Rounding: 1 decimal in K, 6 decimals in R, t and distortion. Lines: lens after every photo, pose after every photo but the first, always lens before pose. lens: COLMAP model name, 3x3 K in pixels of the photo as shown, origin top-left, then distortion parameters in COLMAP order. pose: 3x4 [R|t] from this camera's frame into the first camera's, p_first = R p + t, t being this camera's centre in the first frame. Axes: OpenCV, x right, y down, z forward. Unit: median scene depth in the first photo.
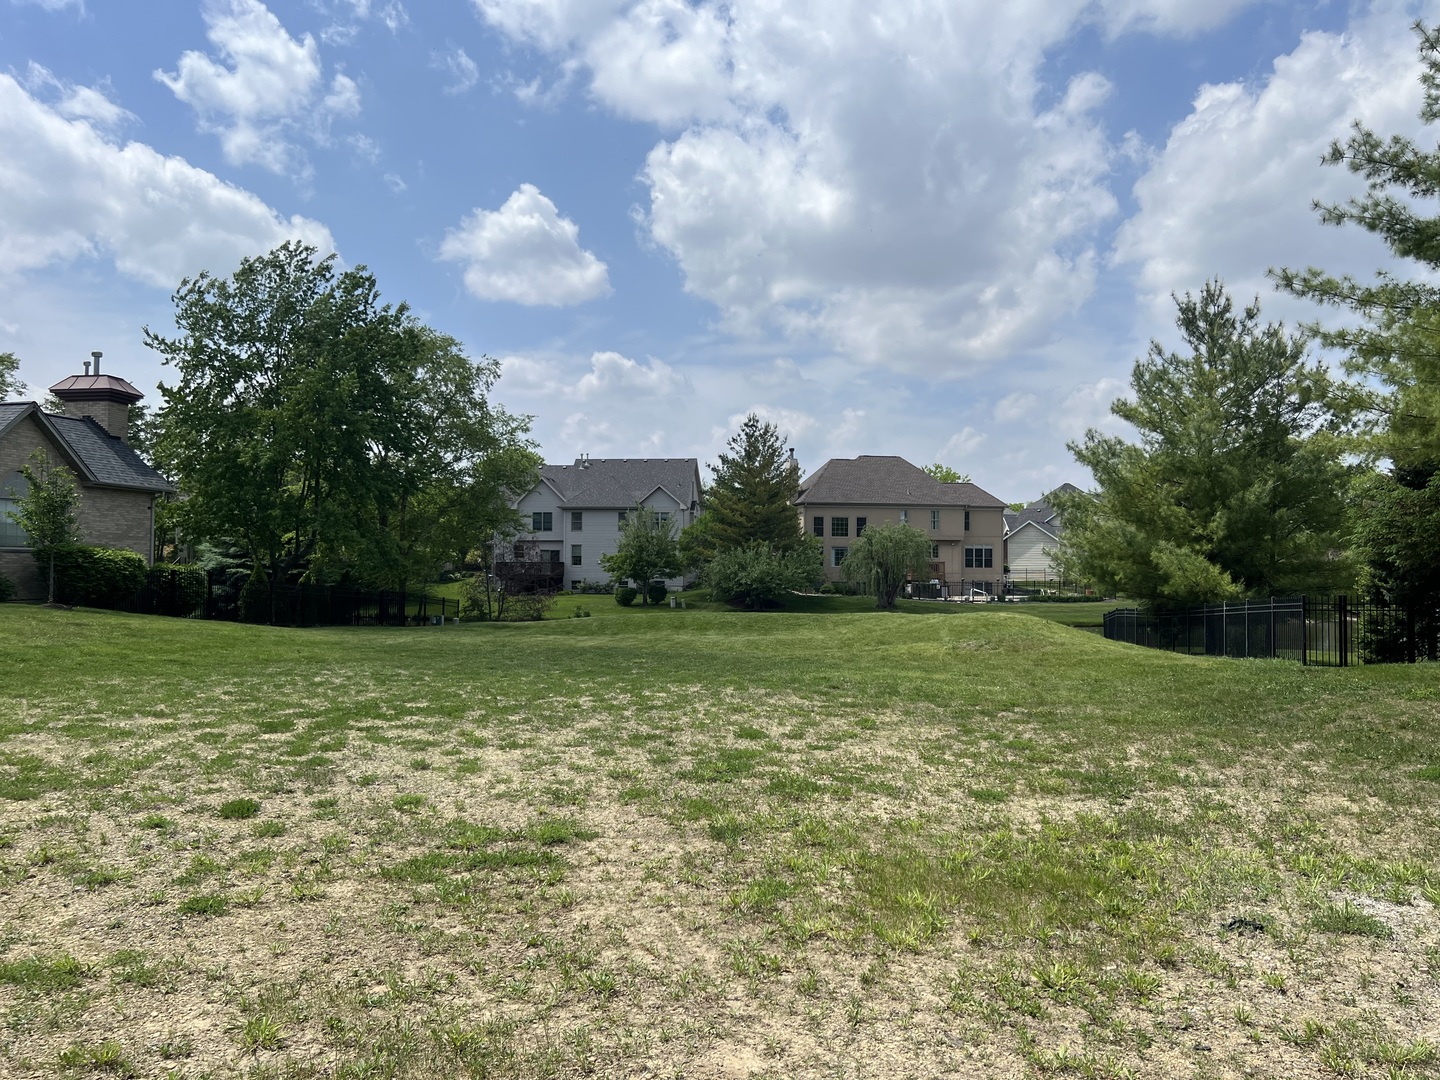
lens RADIAL K [[1161.0, 0, 719.0], [0, 1161.0, 539.8], [0, 0, 1]] dist [0.053802, -0.003773]
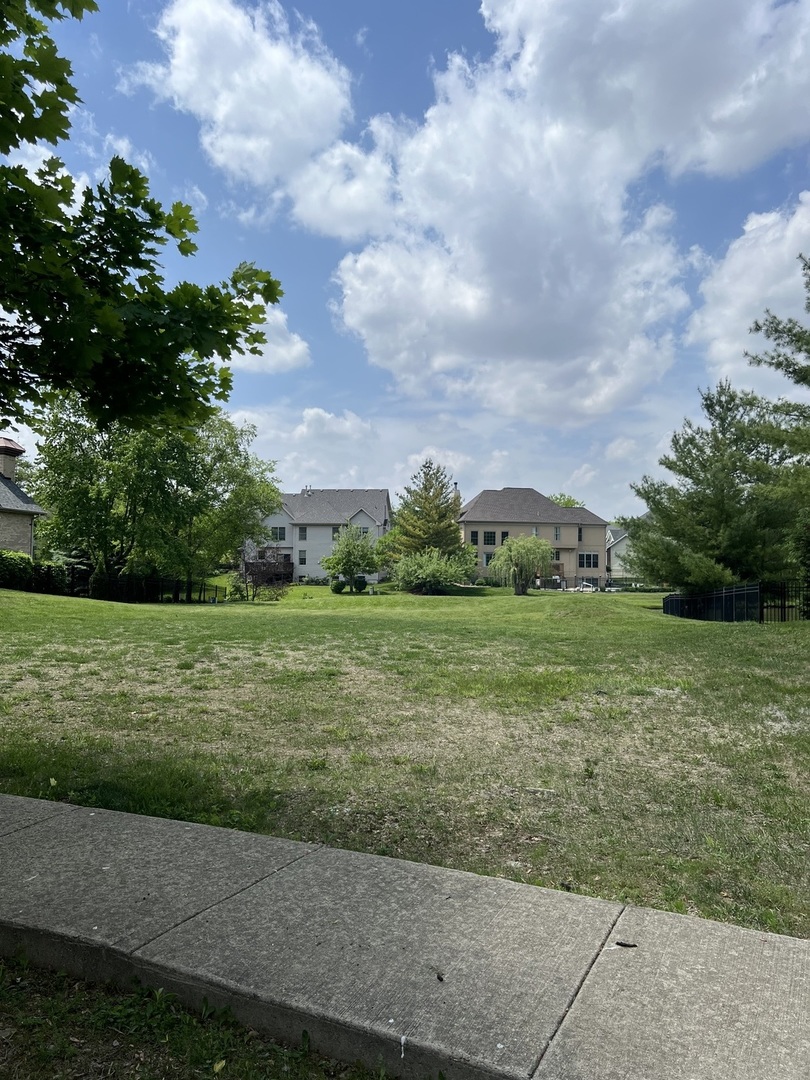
lens RADIAL K [[870.8, 0, 404.9], [0, 870.8, 541.4], [0, 0, 1]] dist [0.053802, -0.003773]
pose [[0.999993, 0.003737, 0.000735, 0.000707], [-0.003732, 0.999969, -0.006930, 0.000635], [-0.000761, 0.006927, 0.999976, -0.100246]]
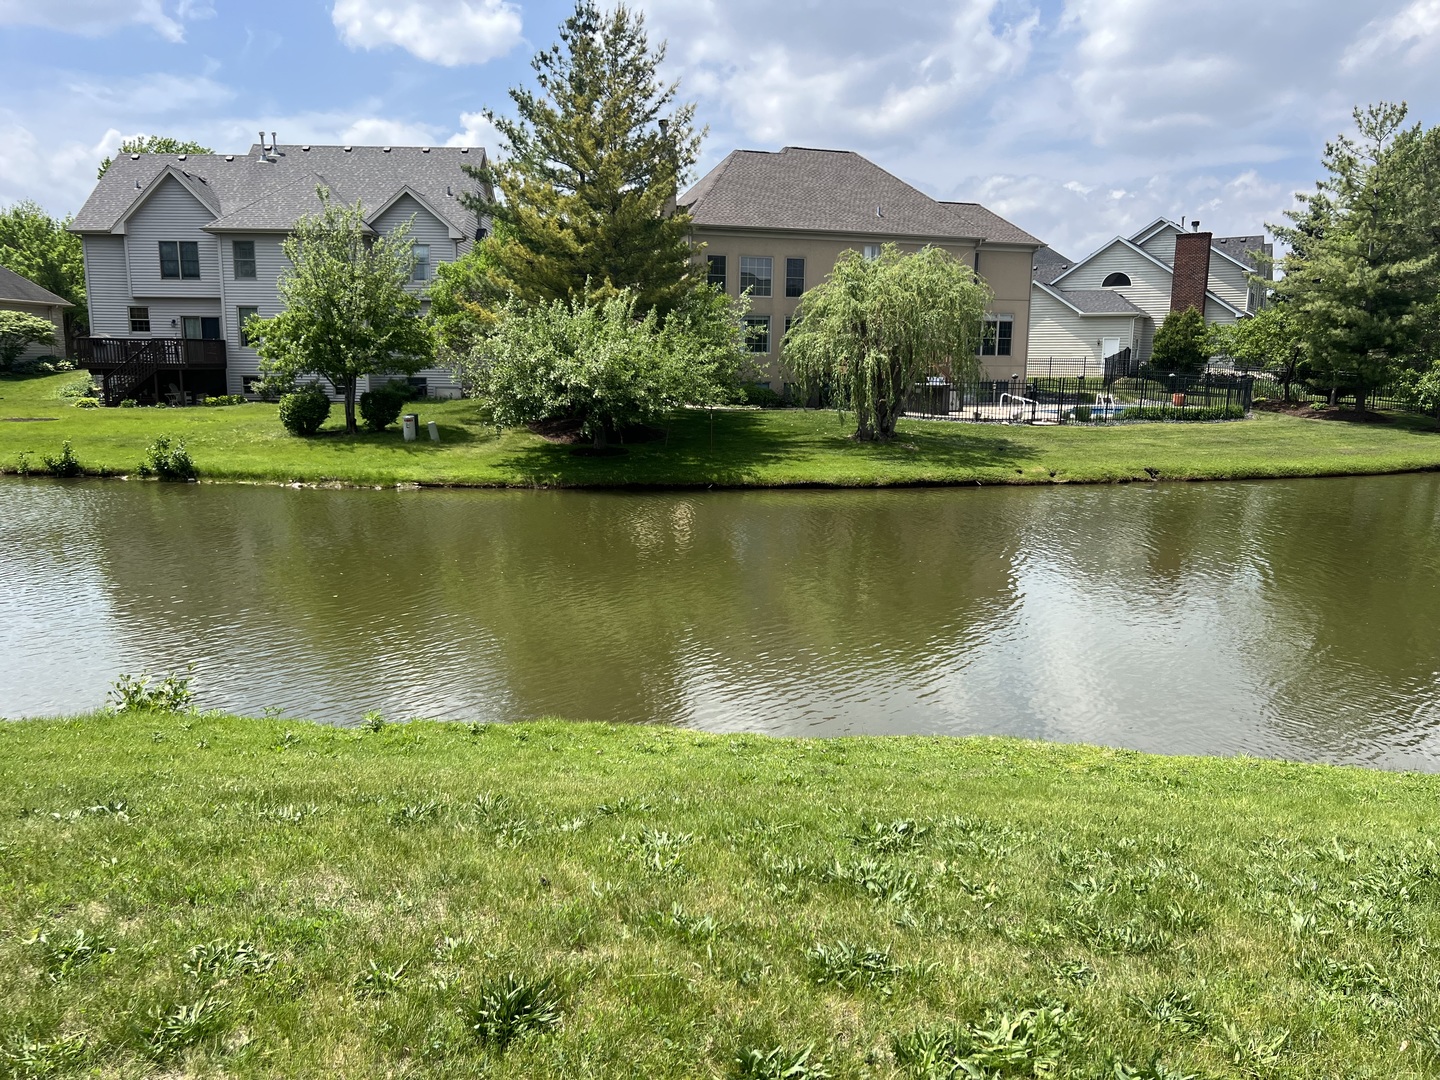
lens RADIAL K [[1161.0, 0, 711.1], [0, 1161.0, 538.3], [0, 0, 1]] dist [0.053802, -0.003773]
pose [[0.991485, -0.015870, 0.129247, 0.023953], [-0.006749, 0.984949, 0.172712, 0.026394], [-0.130042, -0.172113, 0.976456, 0.818204]]
